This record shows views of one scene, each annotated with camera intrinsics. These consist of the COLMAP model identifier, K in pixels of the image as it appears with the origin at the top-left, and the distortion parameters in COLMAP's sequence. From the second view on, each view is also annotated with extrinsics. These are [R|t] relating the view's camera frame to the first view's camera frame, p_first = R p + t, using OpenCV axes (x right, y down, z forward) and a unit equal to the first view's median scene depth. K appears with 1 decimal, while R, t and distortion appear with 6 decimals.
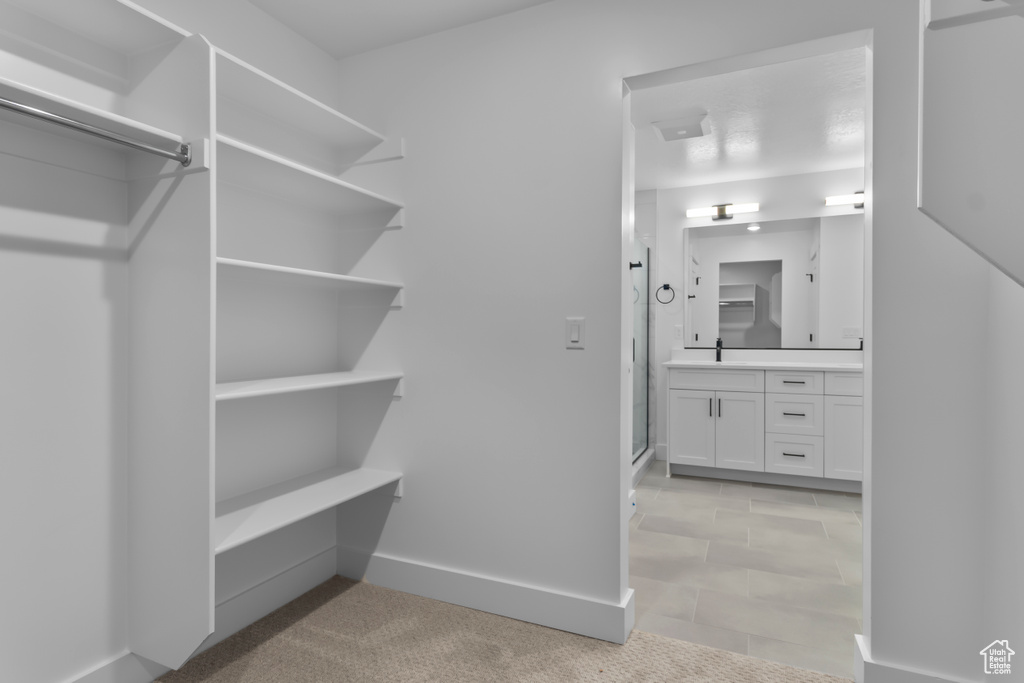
lens RADIAL K [[503.2, 0, 525.9], [0, 503.2, 340.1], [0, 0, 1]] dist [0.001527, 0.000192]
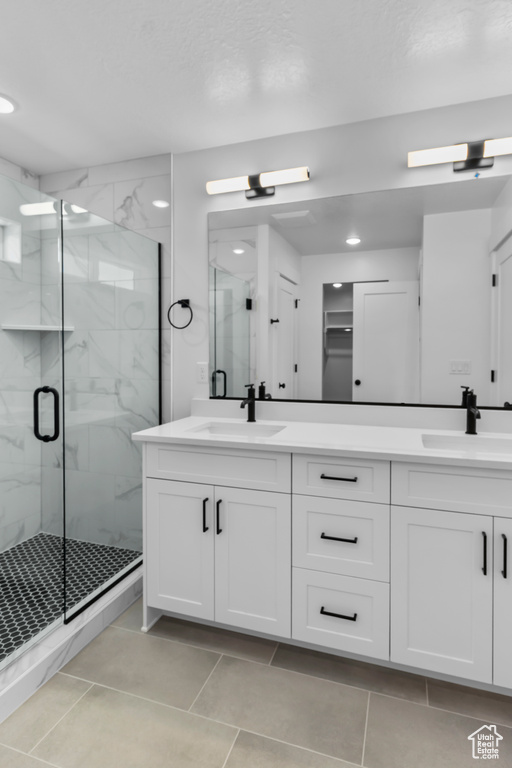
lens RADIAL K [[411.1, 0, 259.6], [0, 411.1, 360.6], [0, 0, 1]] dist [0.000675, 0.000160]
pose [[0.995854, 0.000739, 0.090966, 0.344228], [-0.001046, 0.999994, 0.003332, -0.035200], [-0.090963, -0.003413, 0.995848, 0.484551]]
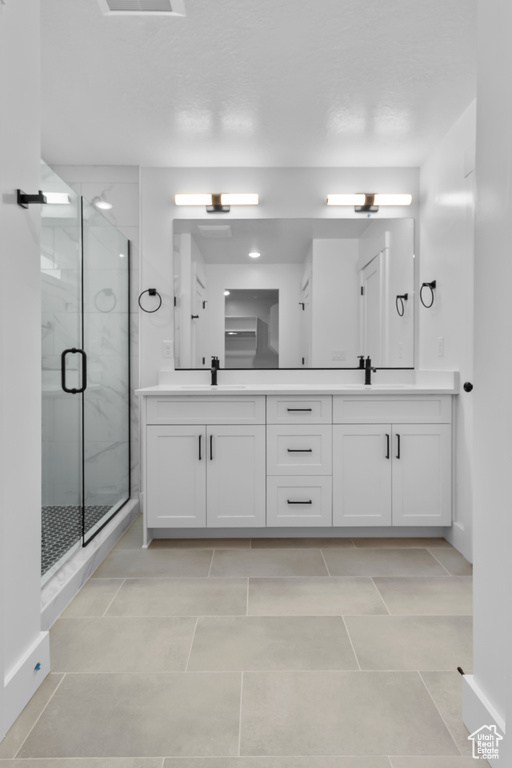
lens RADIAL K [[395.1, 0, 254.8], [0, 395.1, 368.1], [0, 0, 1]] dist [0.001596, 0.000117]
pose [[0.913647, -0.003862, 0.406491, 0.183249], [0.004766, 0.999988, -0.001210, 0.015703], [-0.406482, 0.003043, 0.913654, 0.390051]]
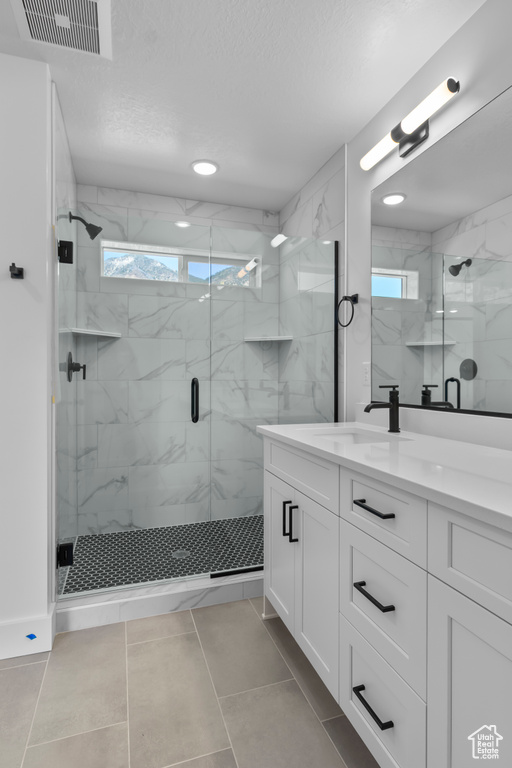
lens RADIAL K [[400.6, 0, 258.7], [0, 400.6, 378.1], [0, 0, 1]] dist [0.000073, -0.000146]
pose [[0.686479, 0.003604, -0.727141, 0.578428], [-0.009939, 0.999941, -0.004427, -0.008401], [0.727082, 0.010267, 0.686474, 0.620362]]
